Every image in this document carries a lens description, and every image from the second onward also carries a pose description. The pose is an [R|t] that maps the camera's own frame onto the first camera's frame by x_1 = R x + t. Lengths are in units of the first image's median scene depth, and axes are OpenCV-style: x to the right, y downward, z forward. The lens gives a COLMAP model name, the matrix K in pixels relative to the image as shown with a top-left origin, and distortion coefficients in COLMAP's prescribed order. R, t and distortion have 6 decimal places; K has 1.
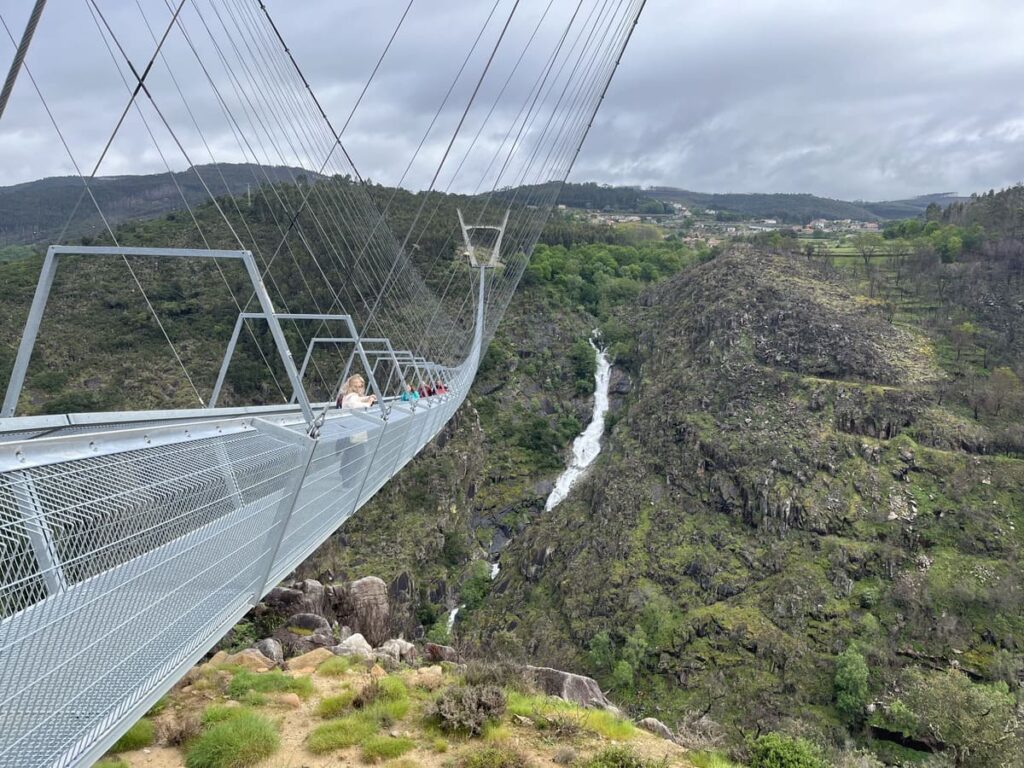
lens RADIAL K [[782.3, 0, 512.0], [0, 782.3, 384.0], [0, 0, 1]] dist [0.088959, -0.112590]
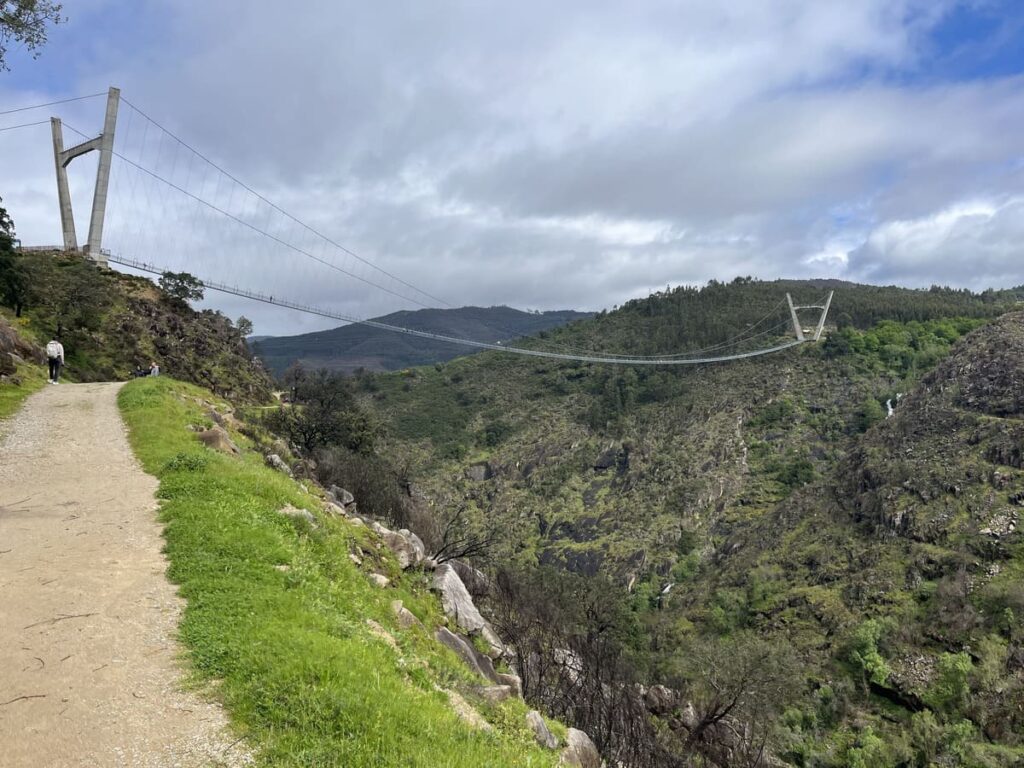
lens RADIAL K [[782.3, 0, 512.0], [0, 782.3, 384.0], [0, 0, 1]] dist [0.088959, -0.112590]
pose [[0.744906, -0.000035, -0.667169, 0.626836], [-0.101001, 0.988469, -0.112821, 0.136006], [0.659480, 0.151426, 0.736313, -0.209926]]
